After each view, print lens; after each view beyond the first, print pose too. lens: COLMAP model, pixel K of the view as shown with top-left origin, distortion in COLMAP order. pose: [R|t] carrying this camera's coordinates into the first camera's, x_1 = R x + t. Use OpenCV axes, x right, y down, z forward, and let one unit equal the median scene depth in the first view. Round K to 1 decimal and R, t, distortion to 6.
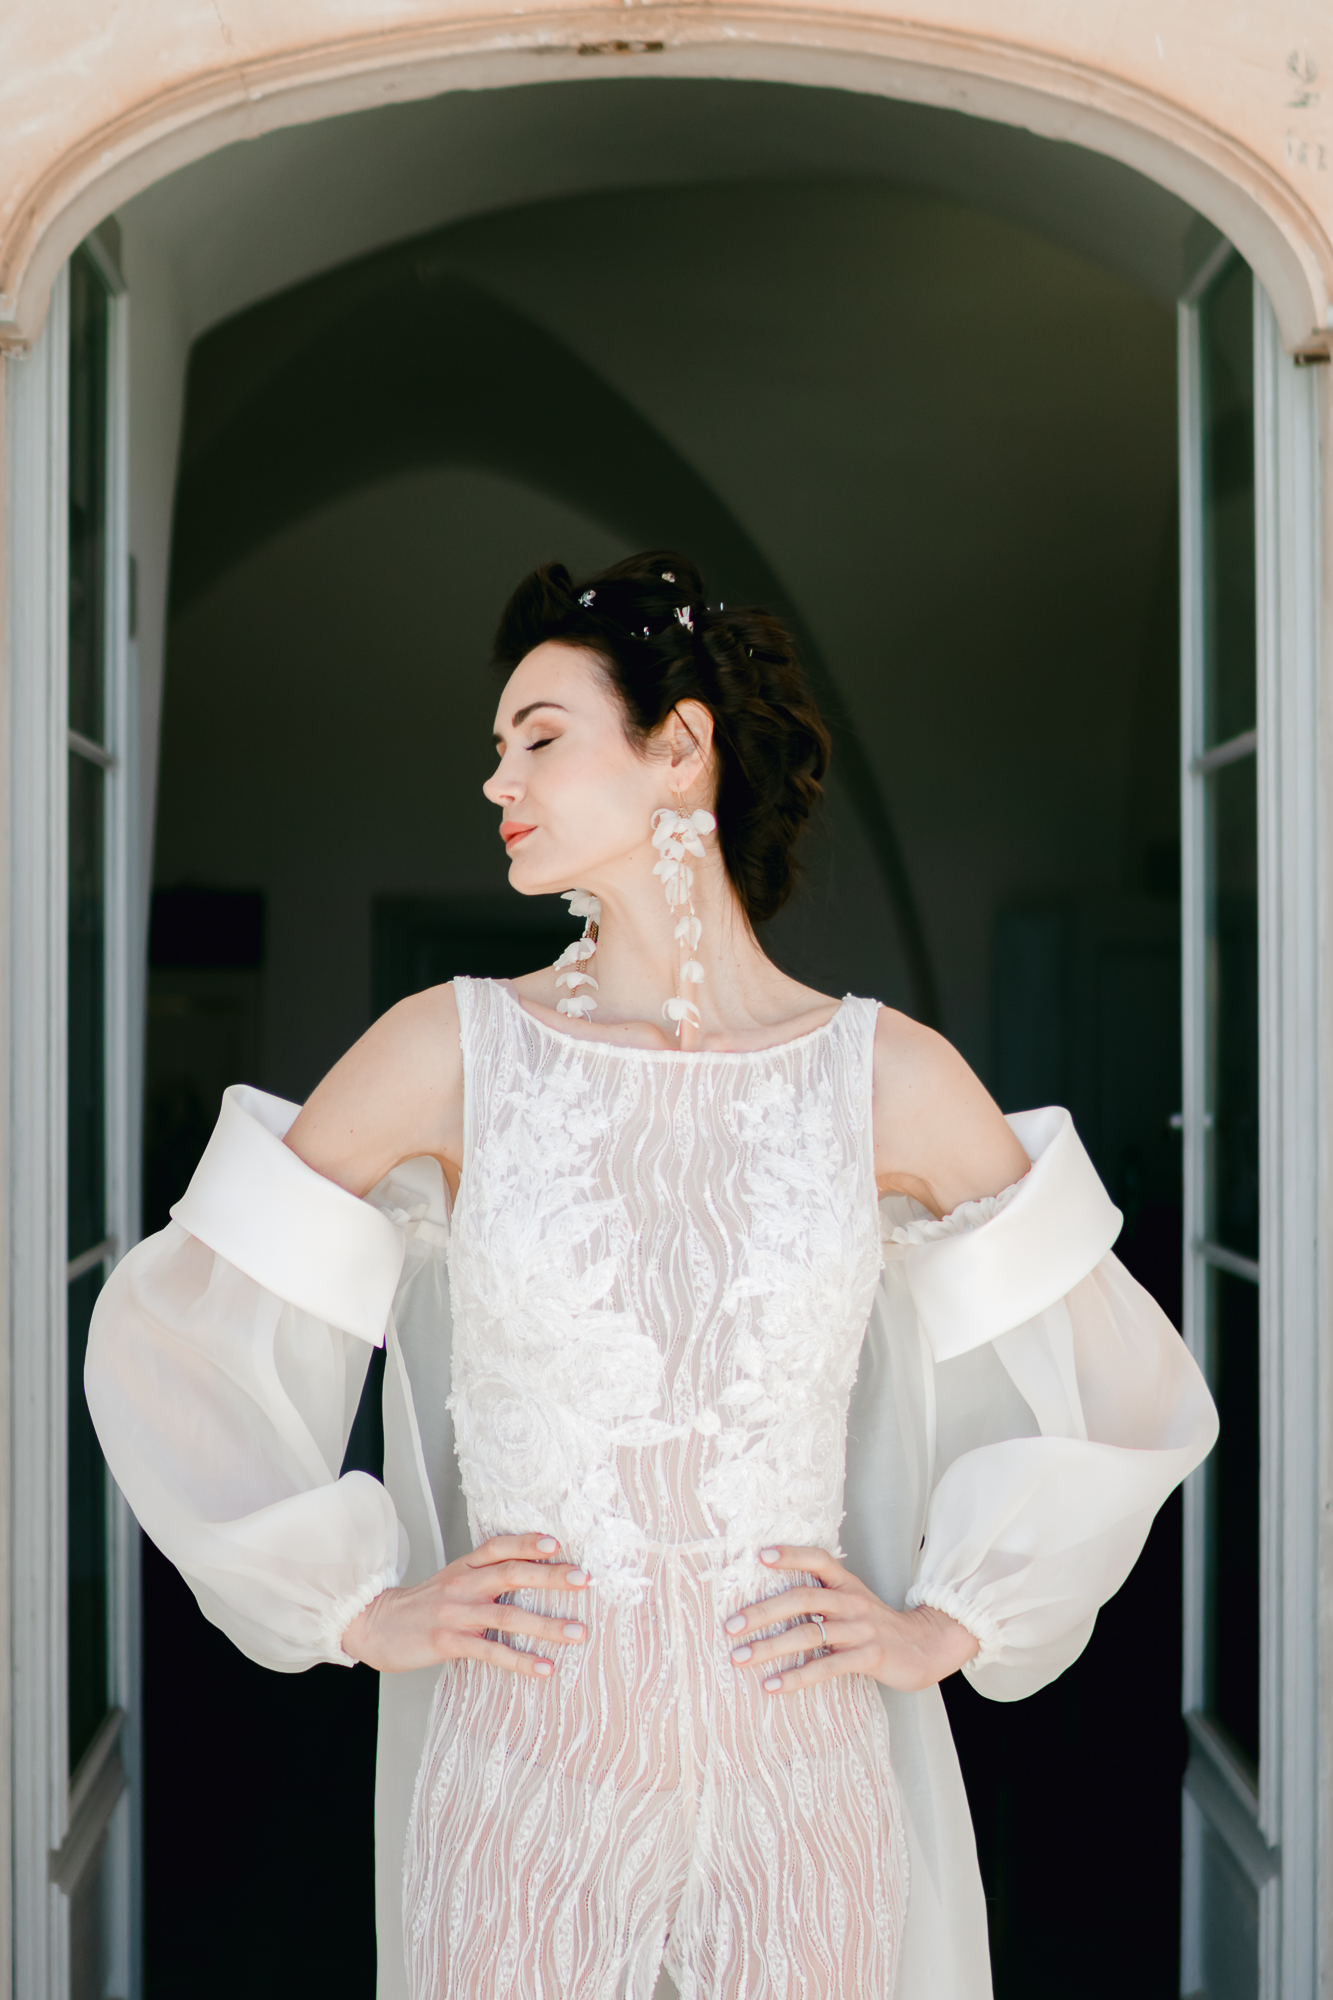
lens RADIAL K [[3045.2, 0, 664.6], [0, 3045.2, 998.7], [0, 0, 1]] dist [0.068992, 0.000000]
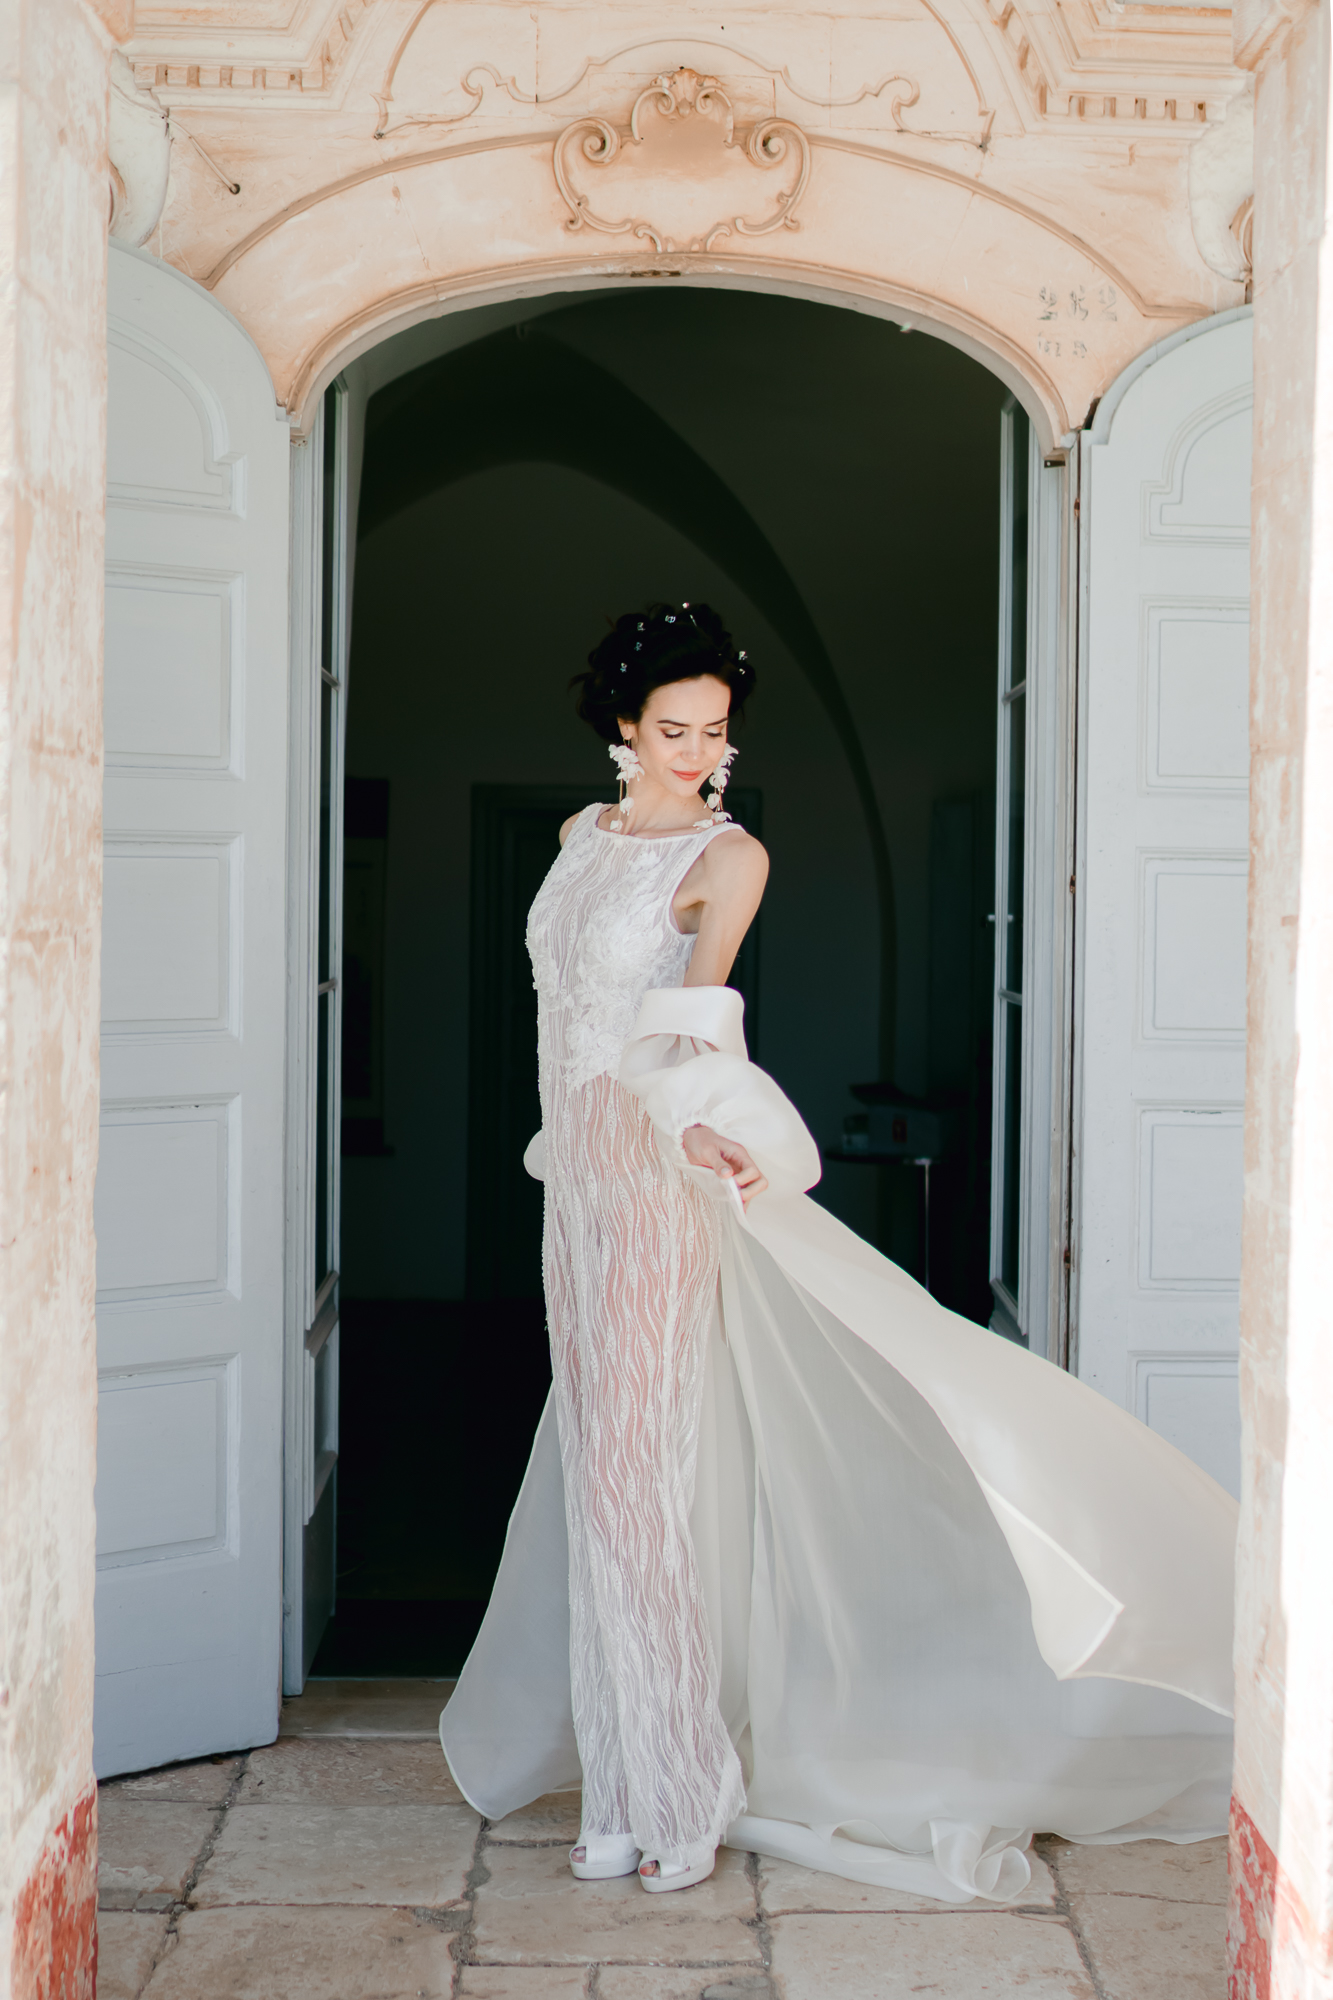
lens RADIAL K [[3045.2, 0, 793.8], [0, 3045.2, 1024.5], [0, 0, 1]] dist [0.068992, 0.000000]
pose [[0.999497, 0.014569, 0.028180, 0.021204], [-0.015649, 0.999136, 0.038502, 0.043095], [-0.027595, -0.038924, 0.998861, -0.734001]]
